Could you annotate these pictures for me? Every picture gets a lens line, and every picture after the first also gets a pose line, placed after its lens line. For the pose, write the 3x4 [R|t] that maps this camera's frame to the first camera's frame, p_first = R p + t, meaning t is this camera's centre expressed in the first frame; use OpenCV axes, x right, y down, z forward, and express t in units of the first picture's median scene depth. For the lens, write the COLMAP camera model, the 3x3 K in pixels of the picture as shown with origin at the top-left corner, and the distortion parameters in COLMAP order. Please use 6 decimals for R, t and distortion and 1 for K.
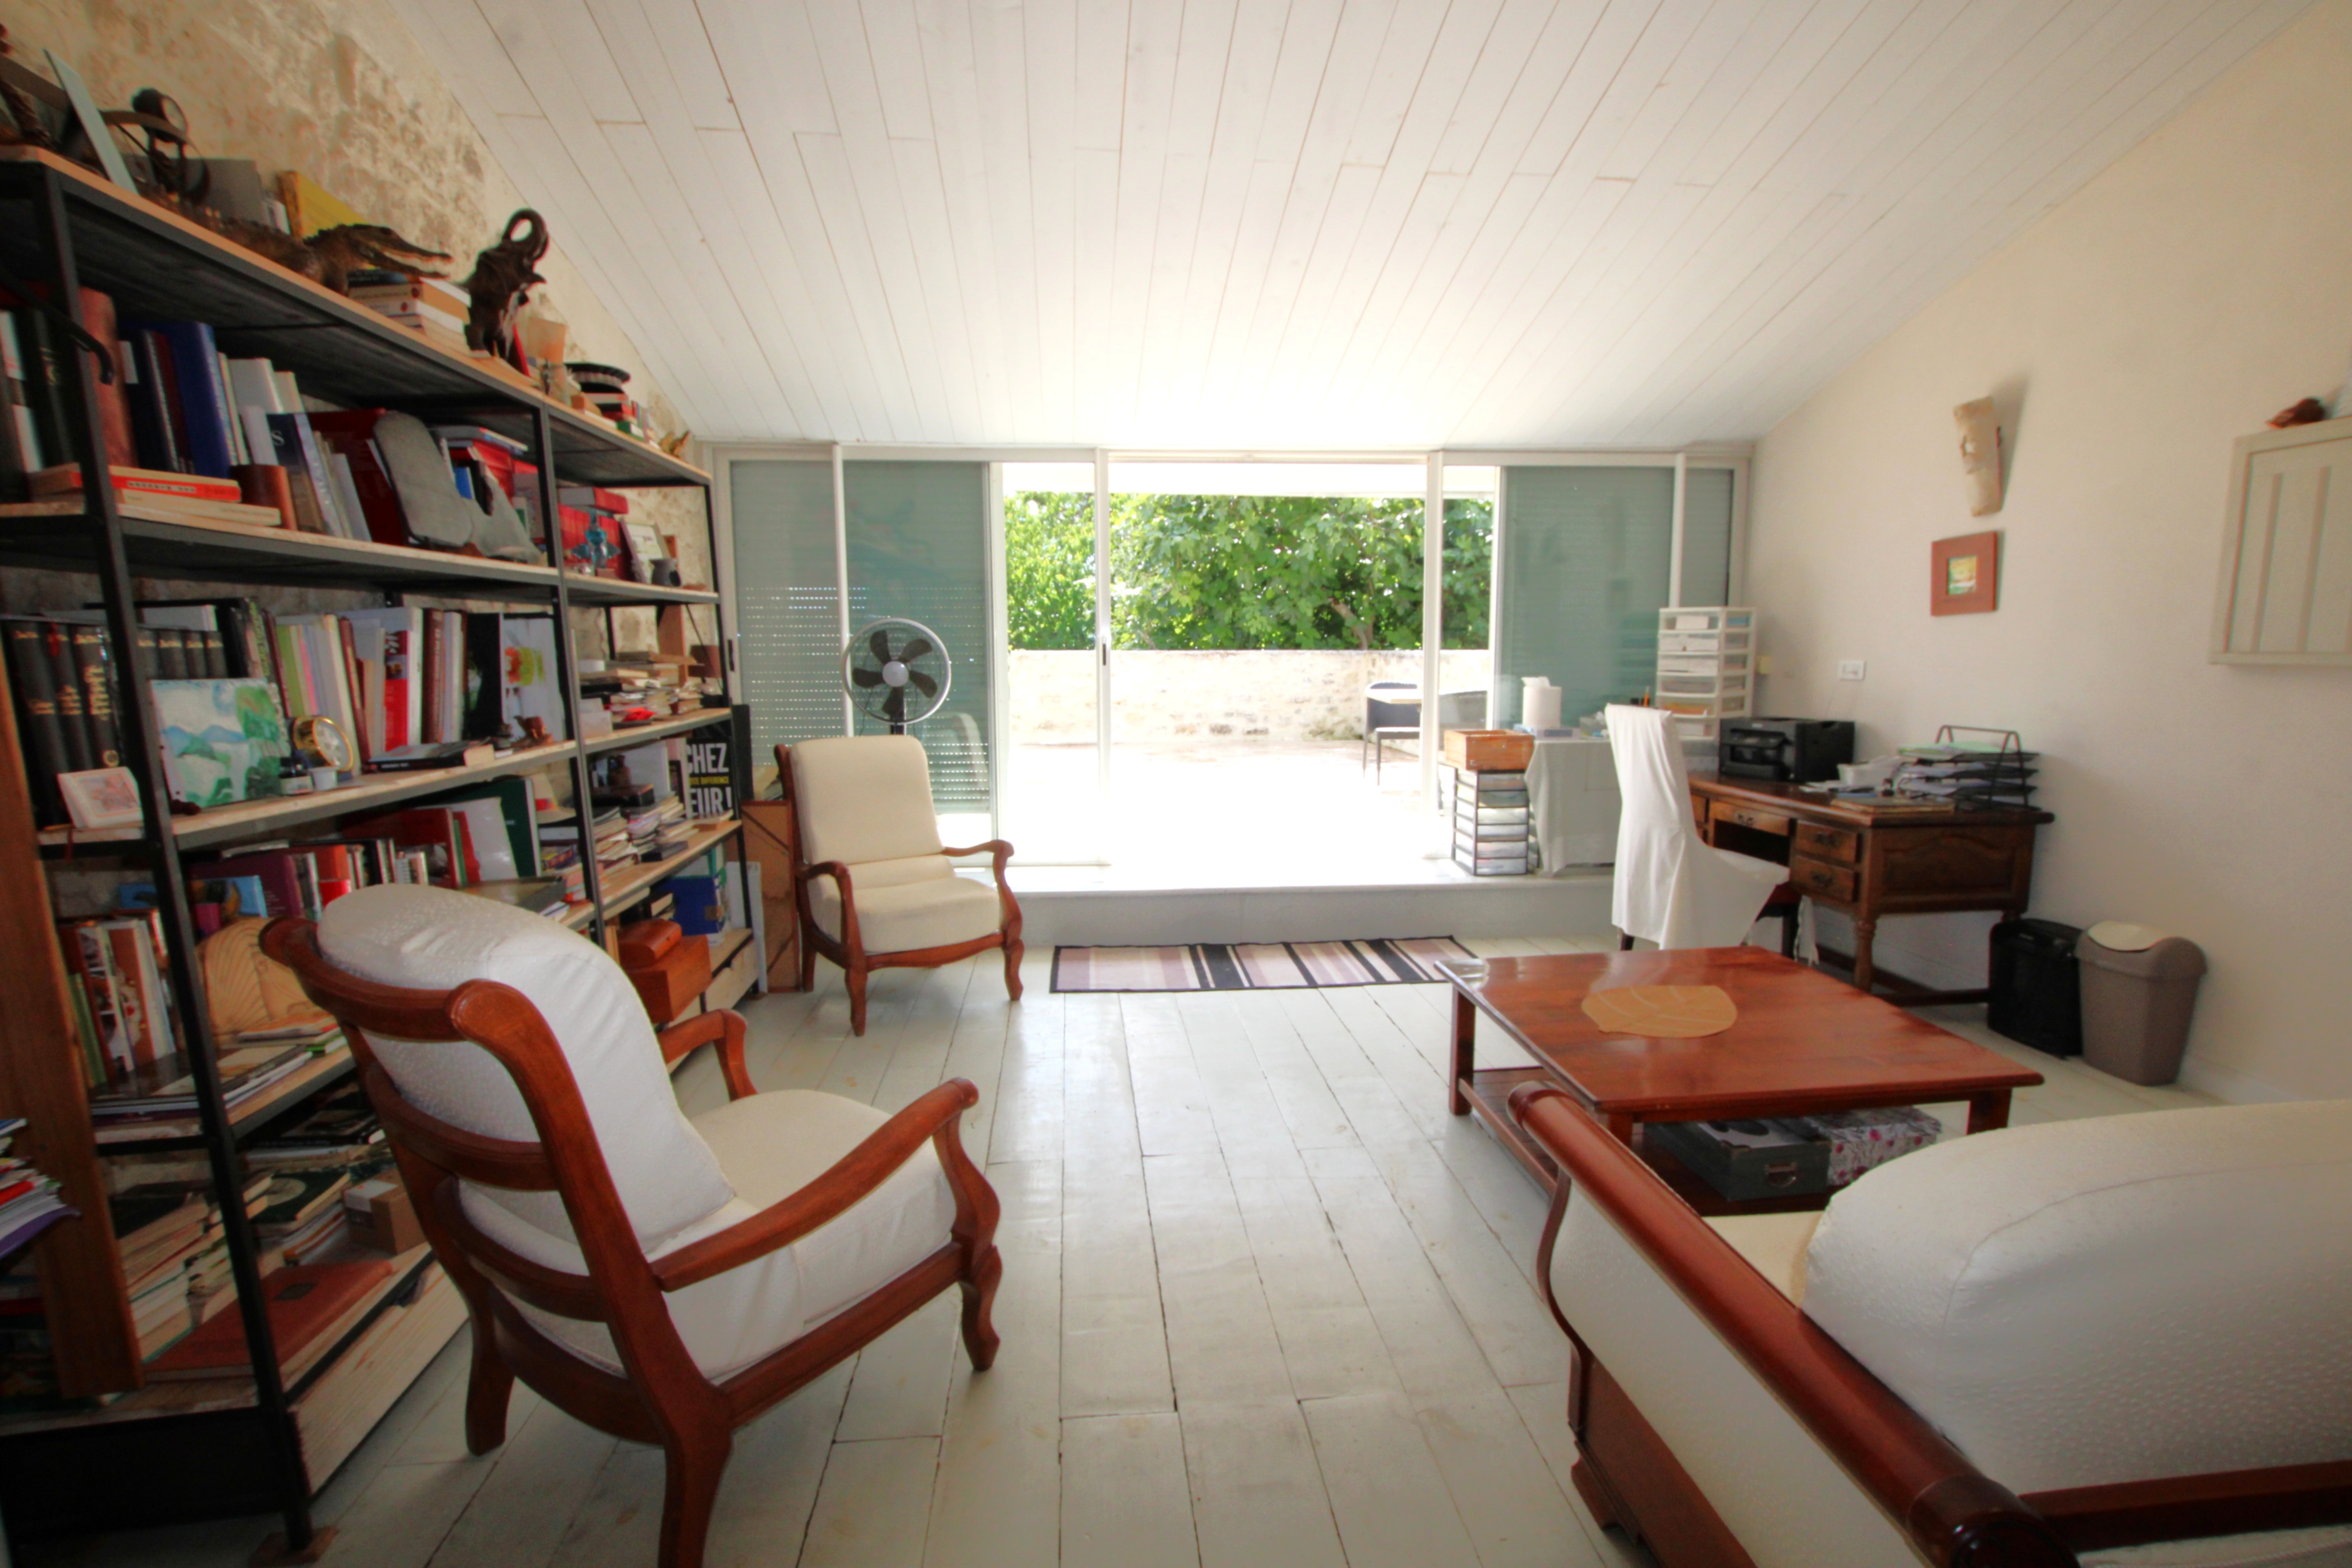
lens RADIAL K [[1099.7, 0, 1174.2], [0, 1099.7, 782.1], [0, 0, 1]] dist [-0.033850, 0.005790]
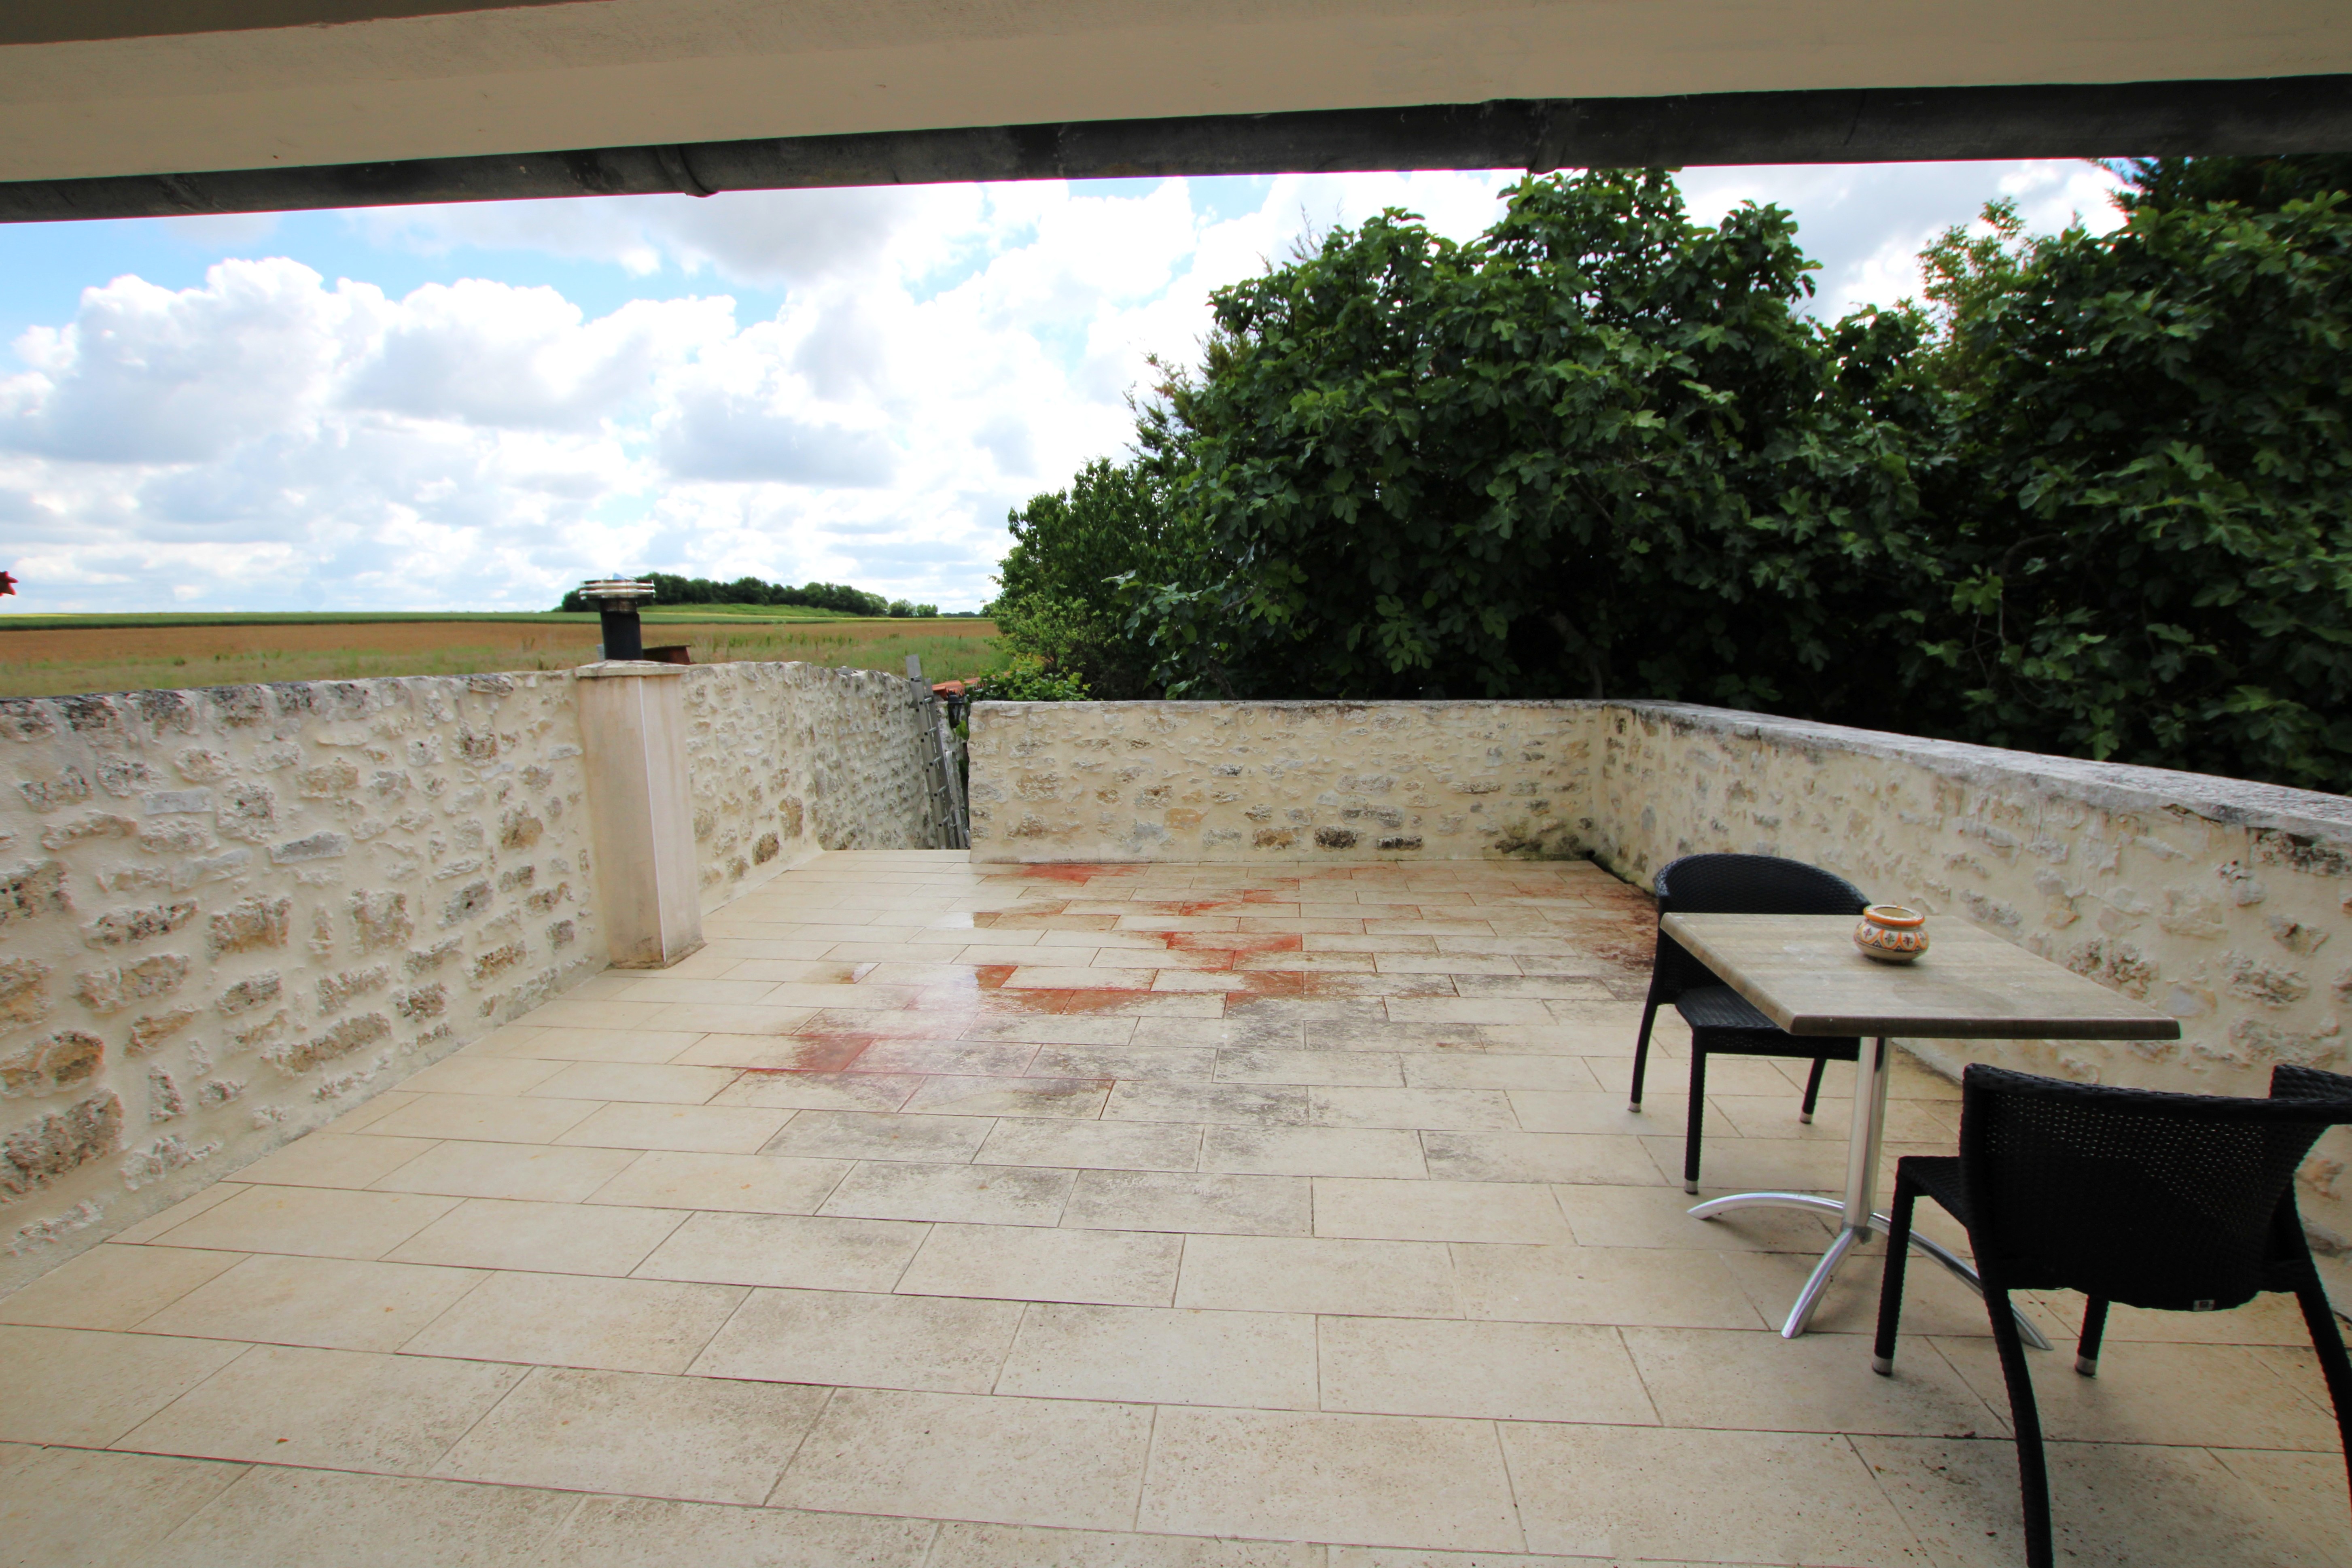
lens RADIAL K [[1099.8, 0, 1179.4], [0, 1099.8, 790.4], [0, 0, 1]] dist [-0.033850, 0.005790]
pose [[0.987576, 0.020295, -0.155825, 0.050251], [-0.017677, 0.999679, 0.018168, -0.081811], [0.156143, -0.015188, 0.987618, 0.425275]]
